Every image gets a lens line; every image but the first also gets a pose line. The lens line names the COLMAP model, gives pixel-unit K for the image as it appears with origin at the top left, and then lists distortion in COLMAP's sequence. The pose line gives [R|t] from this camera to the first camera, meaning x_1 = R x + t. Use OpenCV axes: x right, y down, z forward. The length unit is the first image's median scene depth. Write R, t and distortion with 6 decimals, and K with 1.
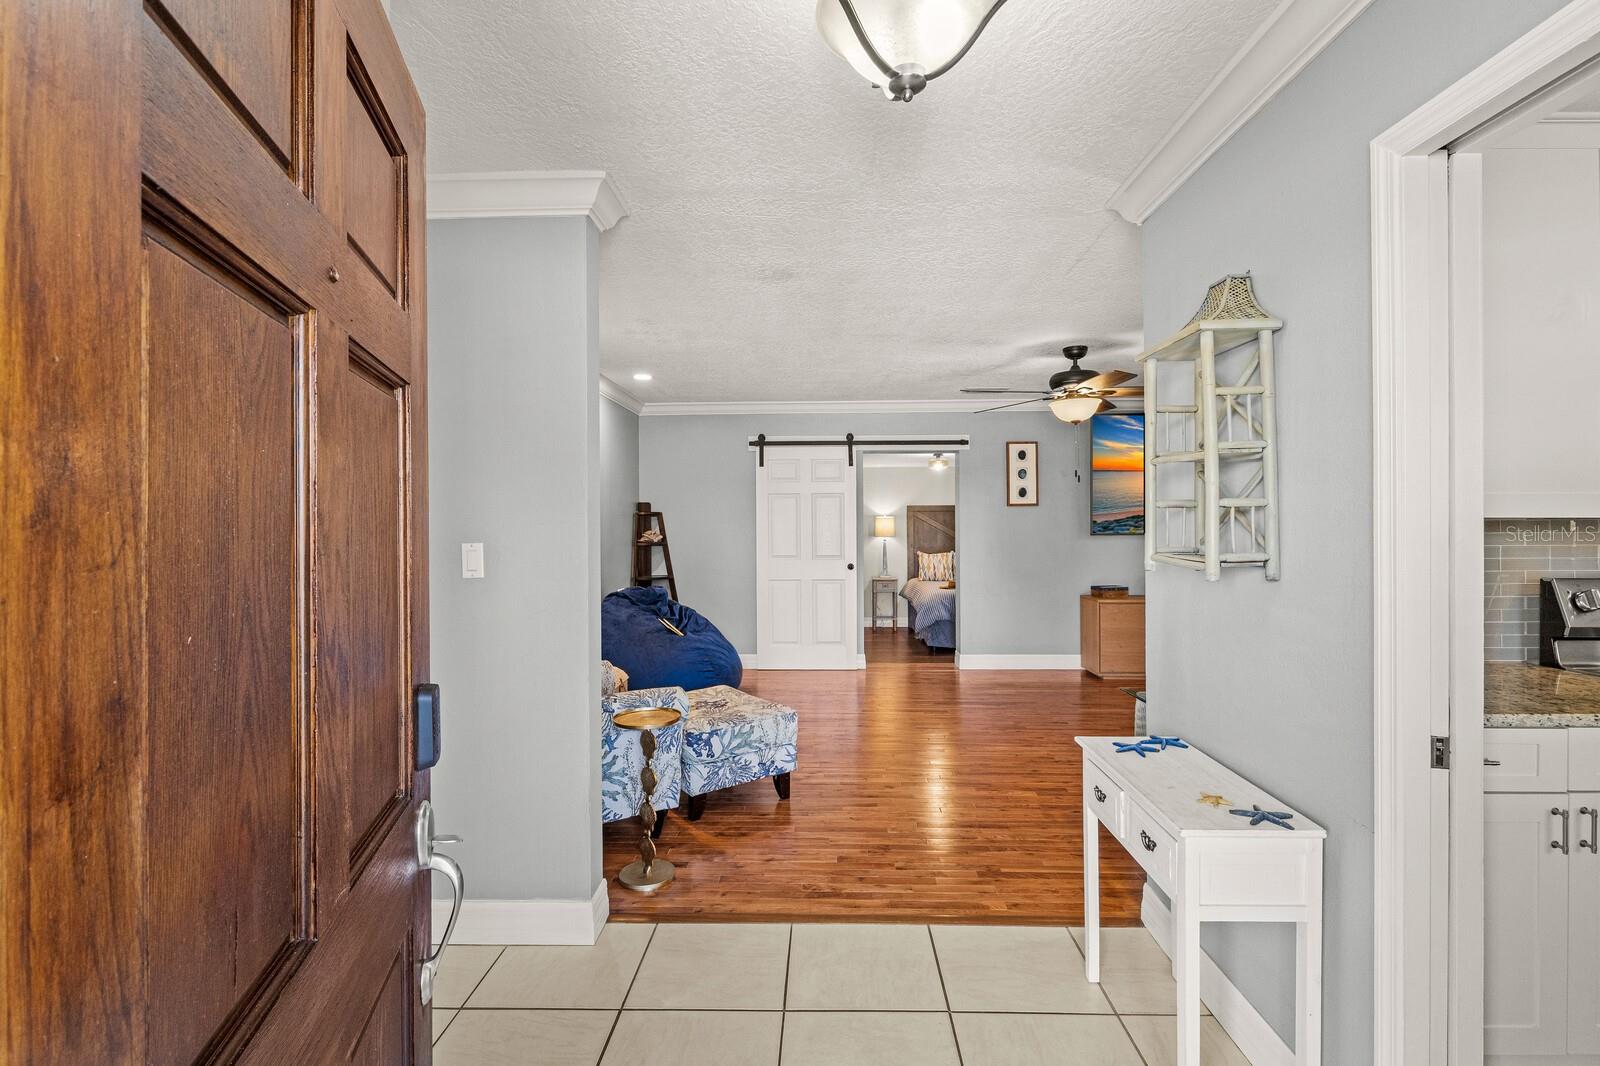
lens RADIAL K [[752.2, 0, 814.6], [0, 752.2, 526.8], [0, 0, 1]] dist [-0.000071, 0.000049]
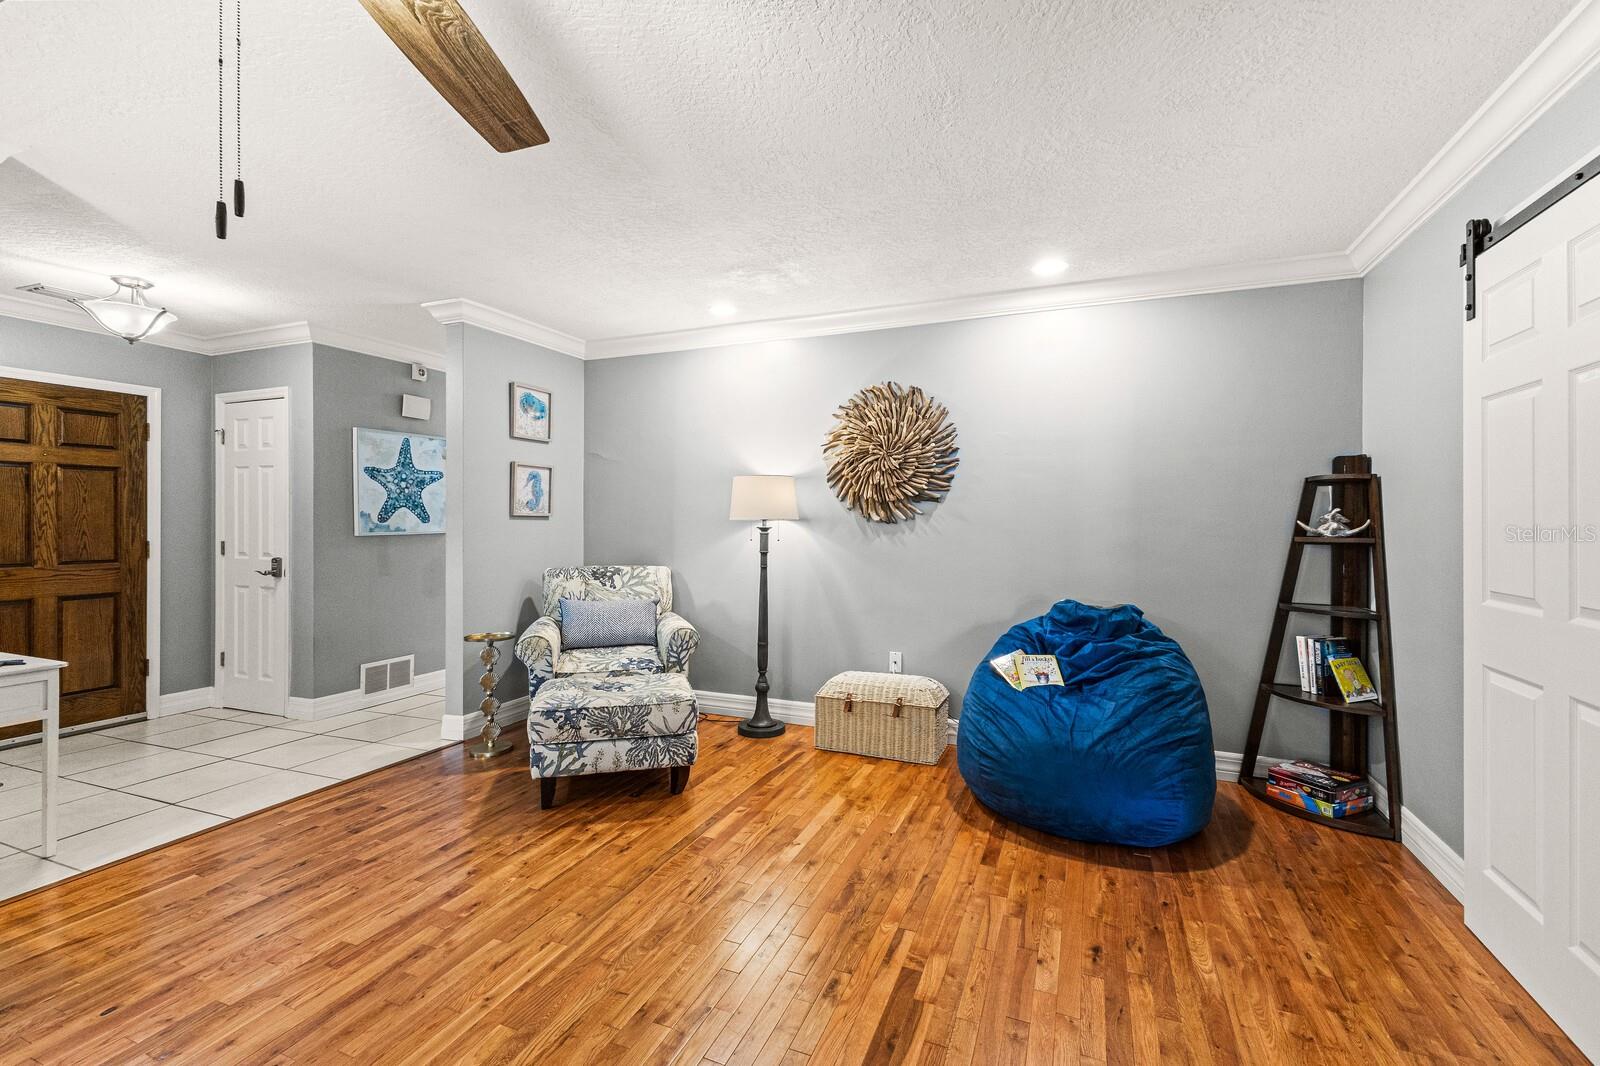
lens RADIAL K [[695.6, 0, 805.0], [0, 695.6, 525.0], [0, 0, 1]] dist [0.012056, -0.000146]
pose [[-0.357138, 0.009787, -0.934000, 0.330496], [-0.009604, 0.999854, 0.014150, 0.007101], [0.934002, 0.014024, -0.356992, 0.846073]]
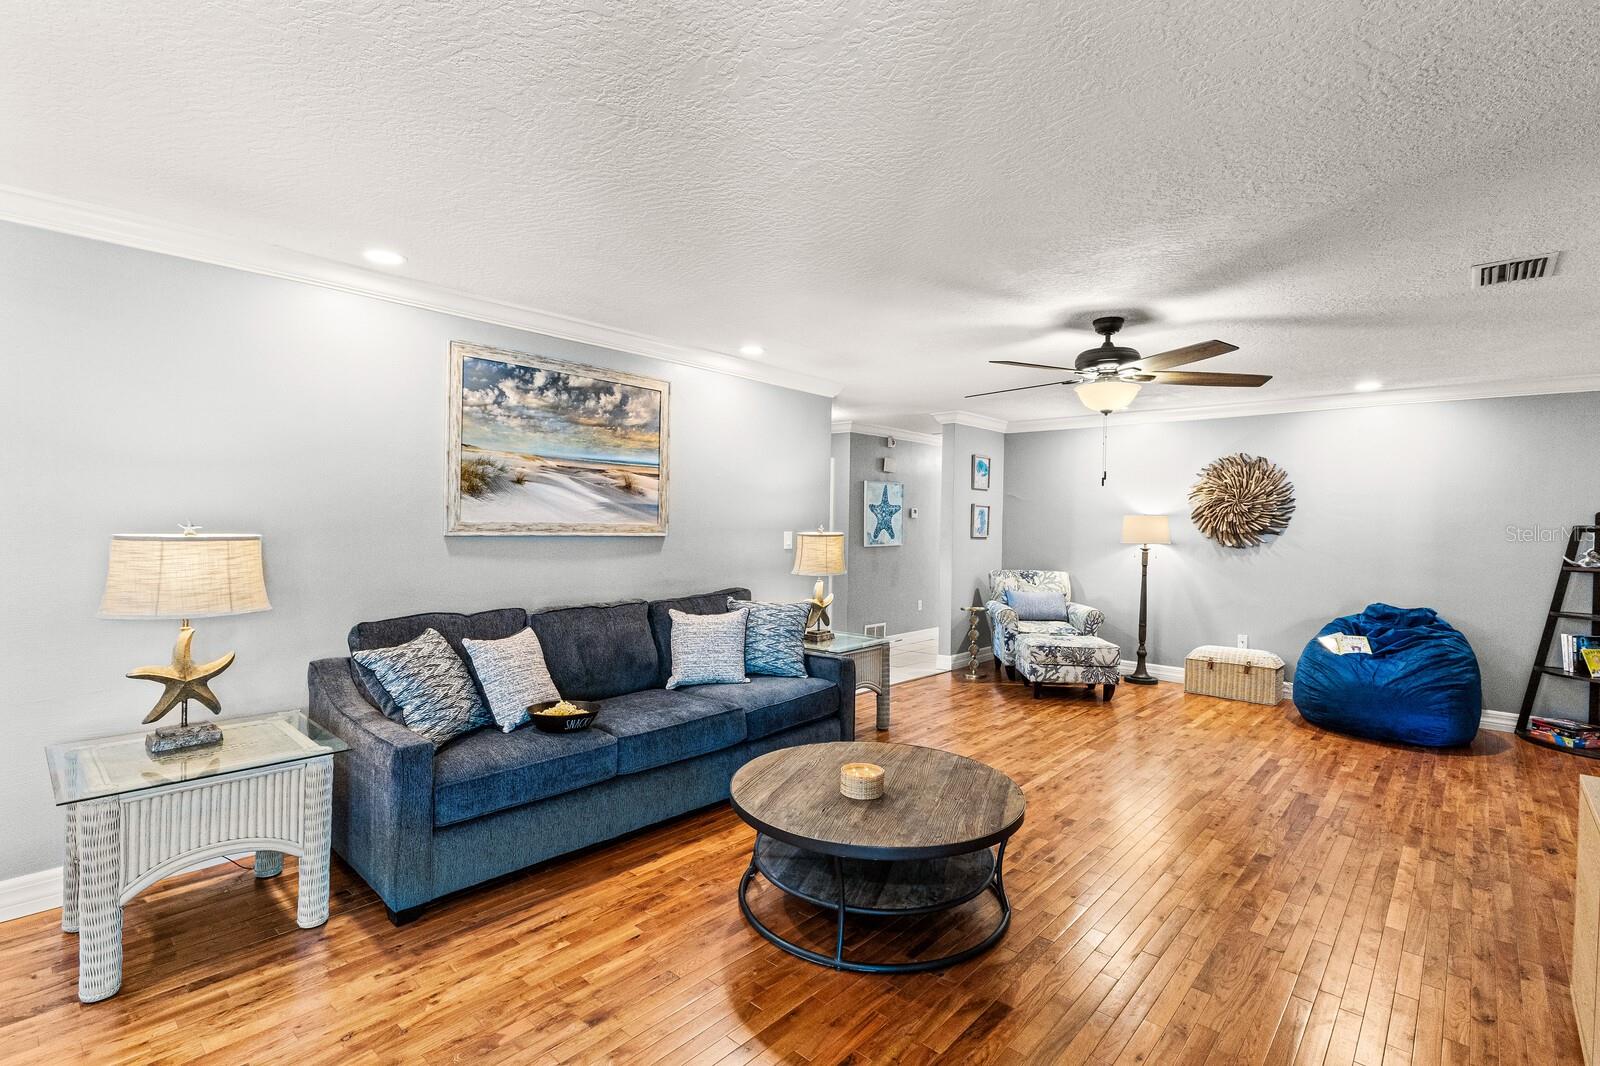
lens RADIAL K [[740.9, 0, 796.9], [0, 740.9, 527.6], [0, 0, 1]] dist [-0.004807, -0.000876]
pose [[-0.658888, -0.002253, -0.752238, 0.814266], [-0.021221, 0.999653, 0.015593, -0.014938], [0.751942, 0.026237, -0.658707, 0.895024]]
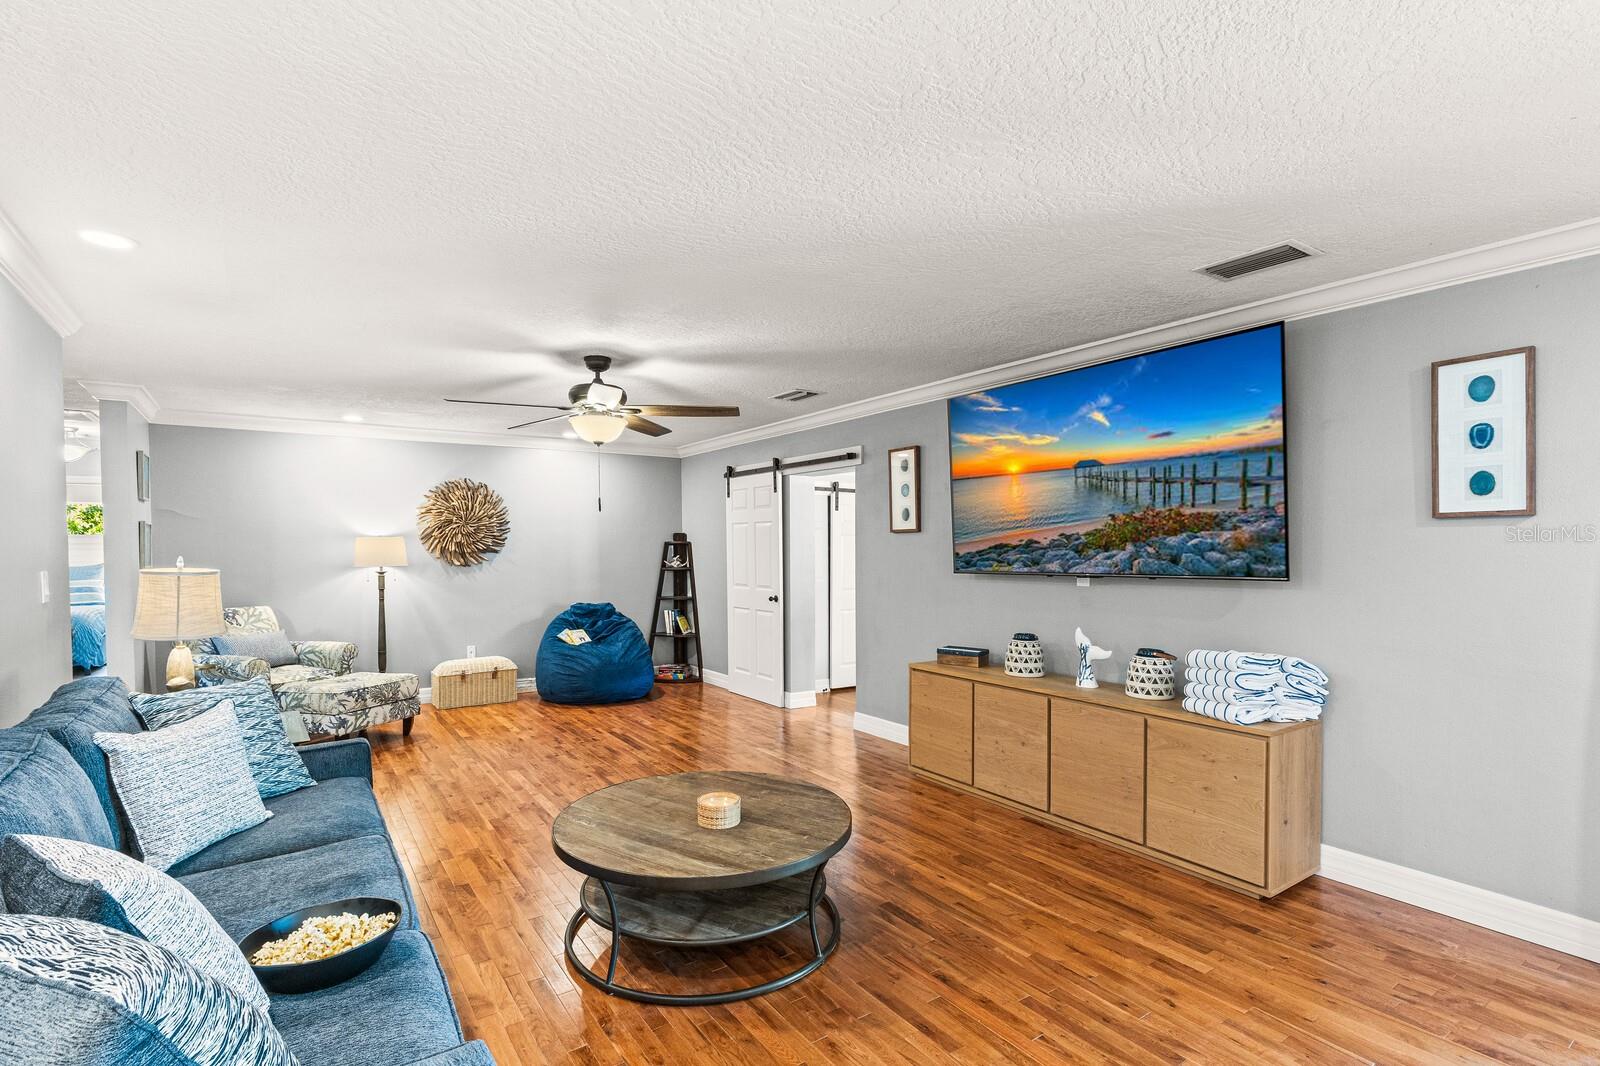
lens RADIAL K [[759.3, 0, 787.9], [0, 759.3, 556.8], [0, 0, 1]] dist [-0.003075, -0.000439]
pose [[0.574693, 0.011658, -0.818286, 0.841223], [-0.002020, 0.999916, 0.012827, -0.013490], [0.818367, -0.005719, 0.574668, 0.473258]]
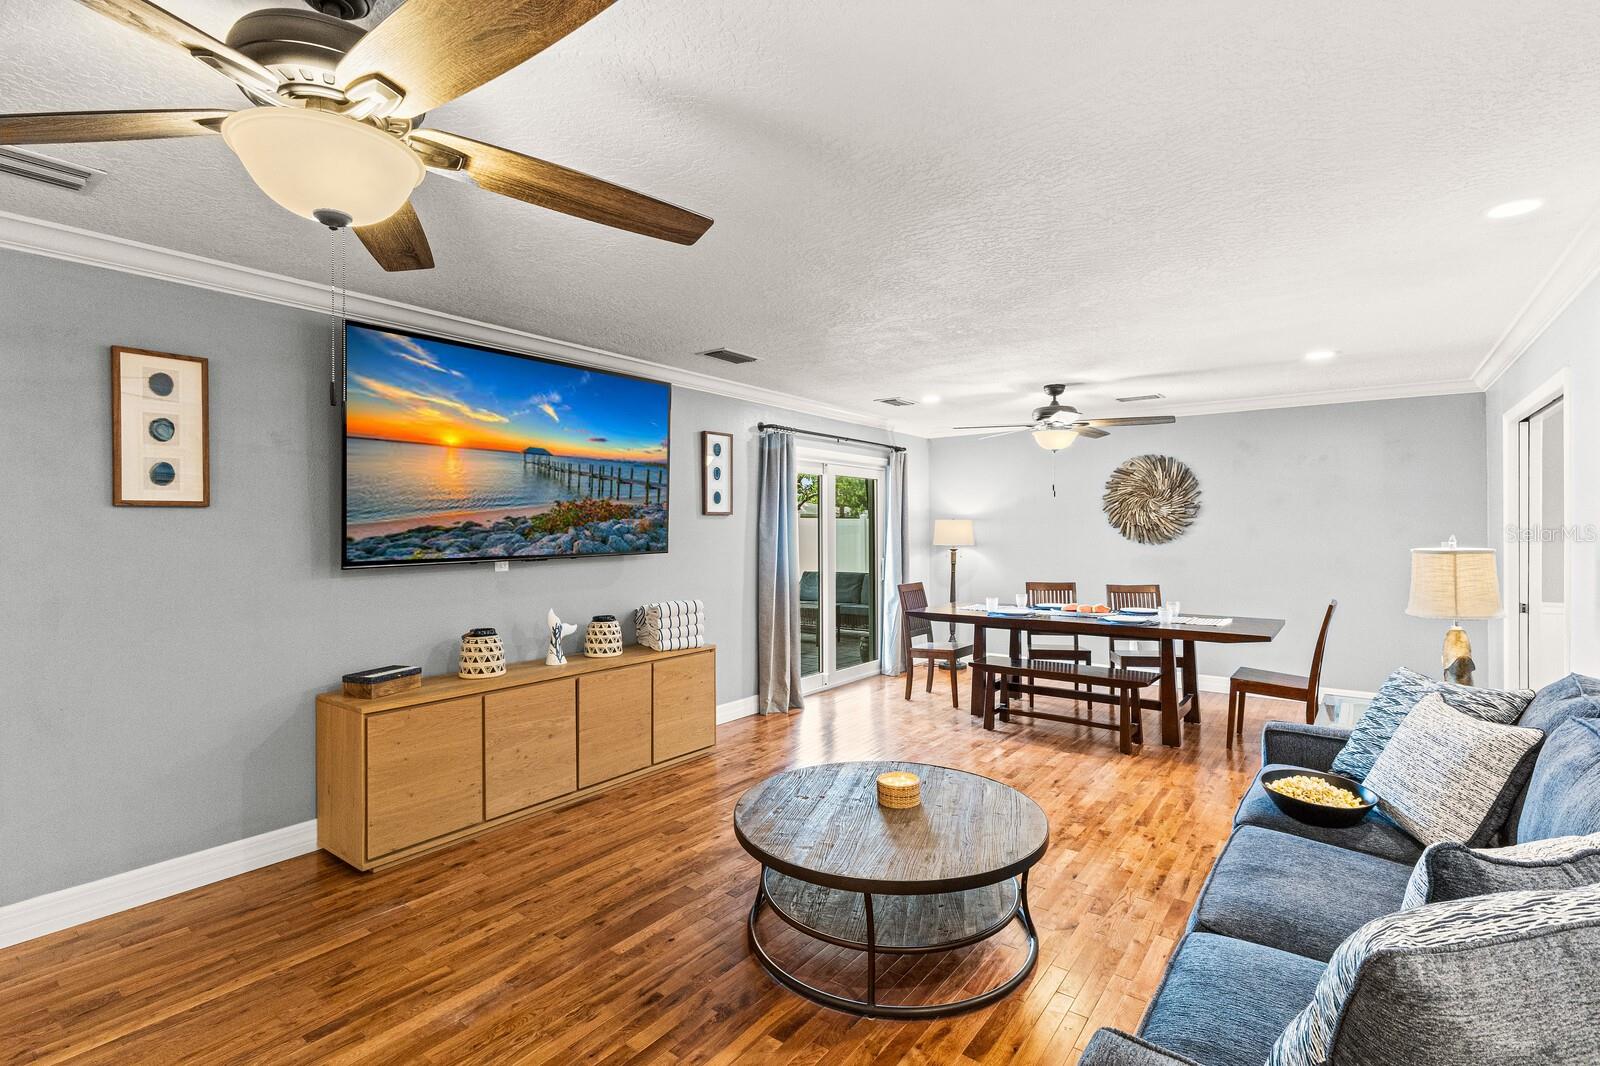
lens RADIAL K [[740.9, 0, 796.9], [0, 740.9, 527.6], [0, 0, 1]] dist [-0.004807, -0.000876]
pose [[0.589094, 0.002968, 0.808059, 0.153253], [0.005637, 0.999954, -0.007782, -0.010419], [-0.808045, 0.009139, 0.589050, 0.474708]]
